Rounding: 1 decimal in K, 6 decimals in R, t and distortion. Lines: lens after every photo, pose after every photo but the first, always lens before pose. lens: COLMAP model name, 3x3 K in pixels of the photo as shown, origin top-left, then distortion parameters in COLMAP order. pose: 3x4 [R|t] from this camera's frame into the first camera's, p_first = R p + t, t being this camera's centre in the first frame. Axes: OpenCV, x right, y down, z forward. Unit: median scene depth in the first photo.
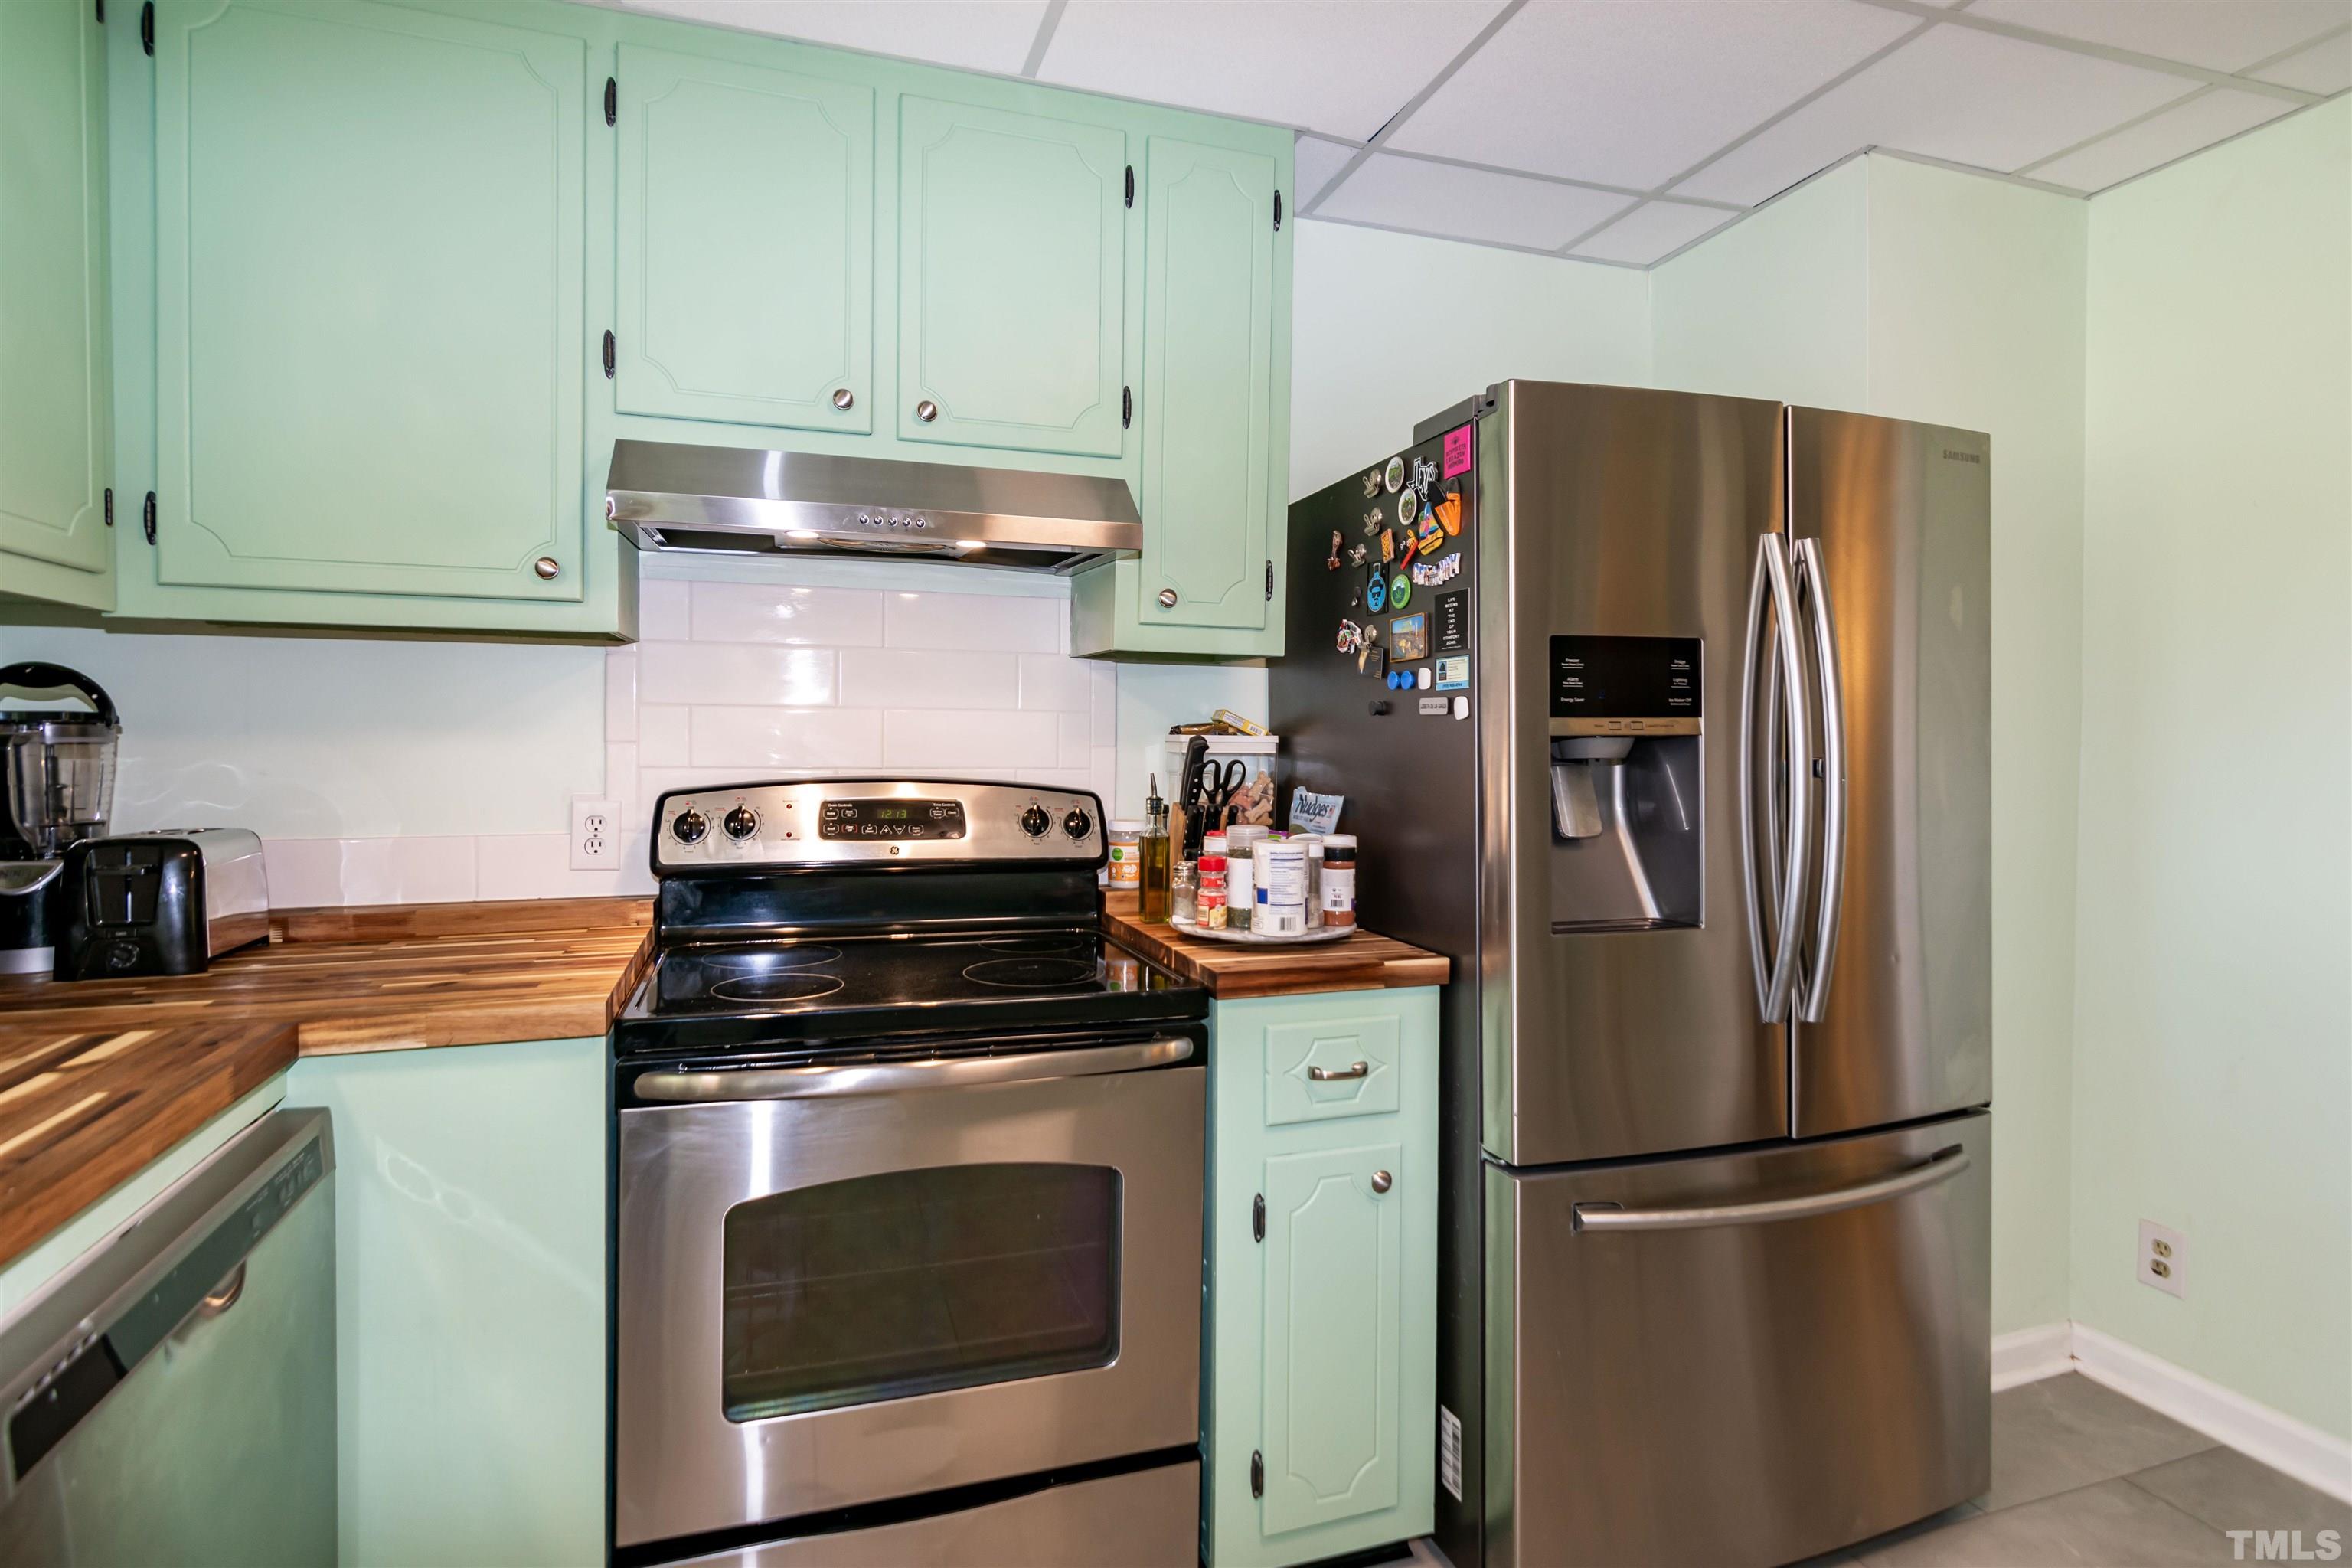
lens RADIAL K [[1165.0, 0, 1161.0], [0, 1165.0, 756.7], [0, 0, 1]] dist [-0.008672, 0.004495]
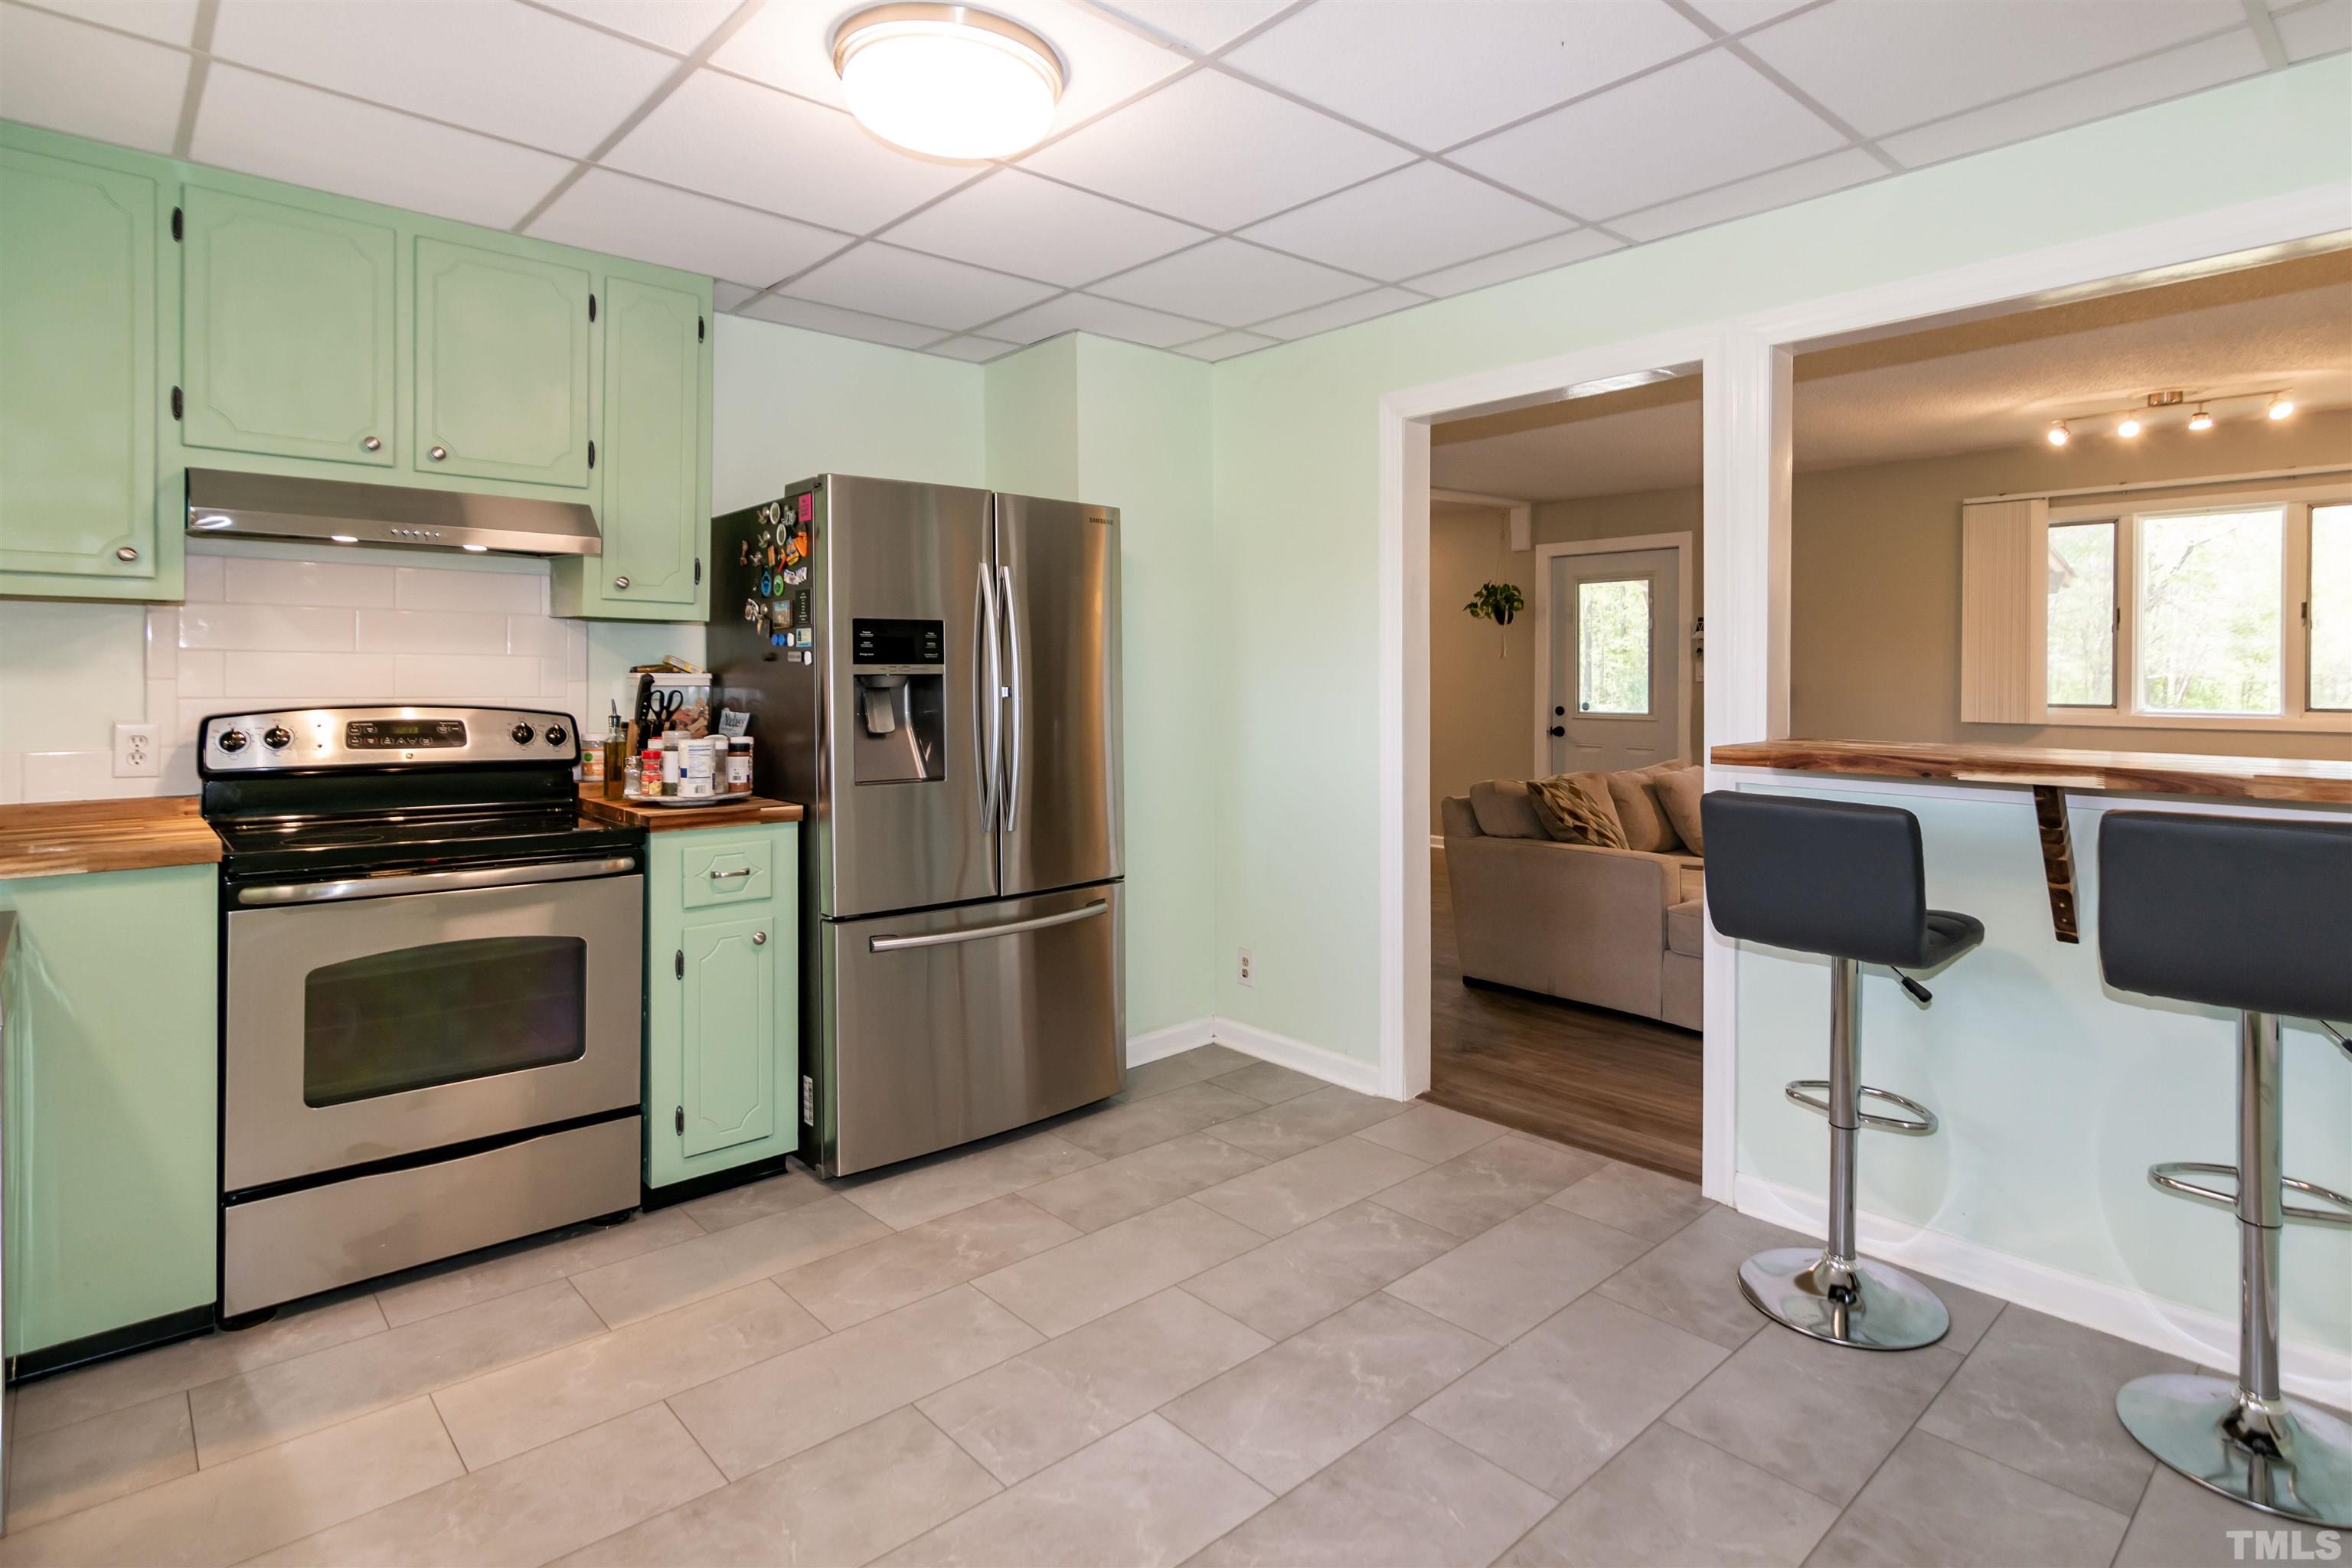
lens RADIAL K [[1239.6, 0, 1223.8], [0, 1239.6, 689.3], [0, 0, 1]] dist [-0.007301, 0.004399]
pose [[0.913885, -0.005560, 0.405935, 0.073717], [0.006286, 0.999980, -0.000455, 0.008314], [-0.405925, 0.002967, 0.913902, -0.869286]]
